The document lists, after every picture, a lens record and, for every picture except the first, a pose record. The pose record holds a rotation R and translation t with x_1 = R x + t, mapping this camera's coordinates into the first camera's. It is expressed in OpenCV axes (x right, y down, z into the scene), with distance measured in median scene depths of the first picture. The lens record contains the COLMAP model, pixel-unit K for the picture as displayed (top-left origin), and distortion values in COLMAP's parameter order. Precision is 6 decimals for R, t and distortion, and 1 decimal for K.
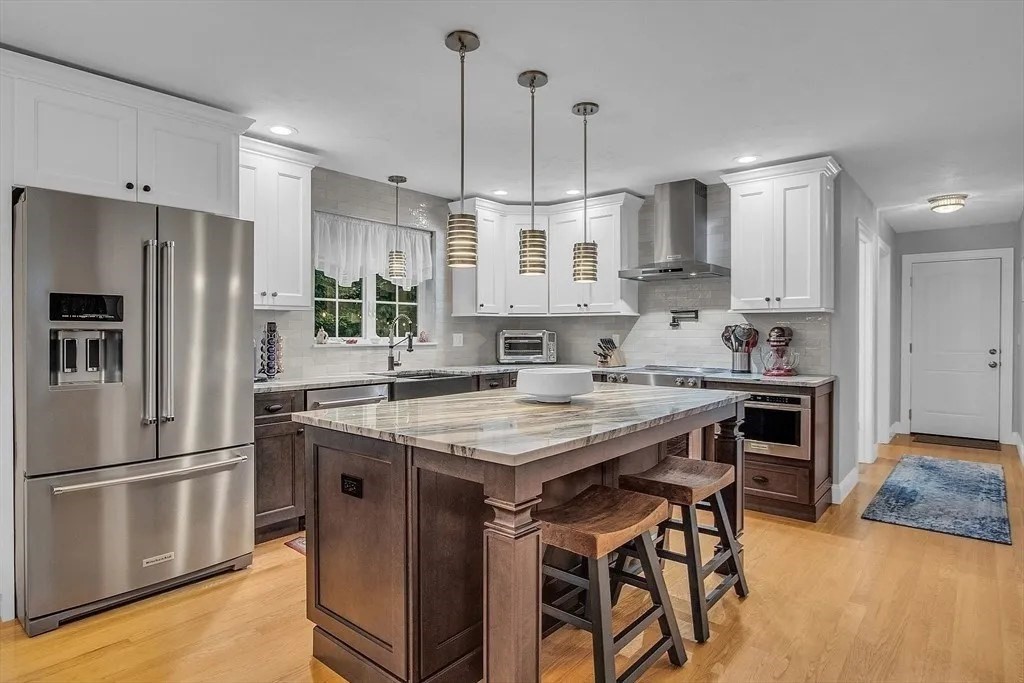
lens RADIAL K [[556.6, 0, 507.7], [0, 556.6, 334.7], [0, 0, 1]] dist [-0.026053, 0.004169]
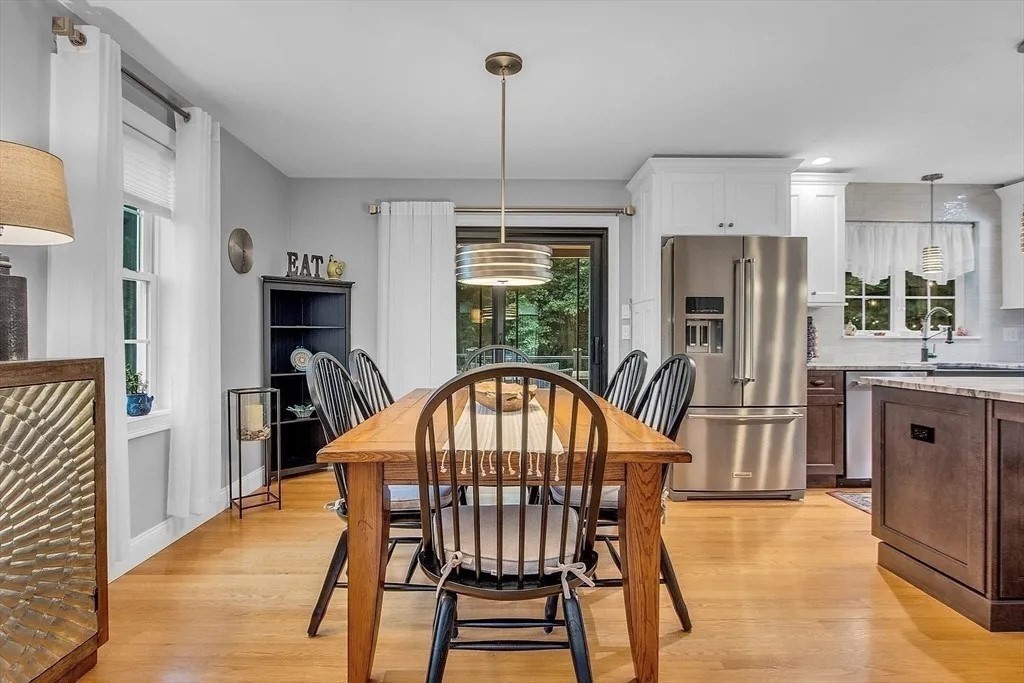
lens RADIAL K [[505.3, 0, 510.2], [0, 505.3, 336.5], [0, 0, 1]] dist [-0.014318, 0.002202]
pose [[0.661161, 0.000712, -0.750244, -0.023802], [-0.006955, 0.999962, -0.005180, 0.033931], [0.750212, 0.008643, 0.661141, -0.254397]]
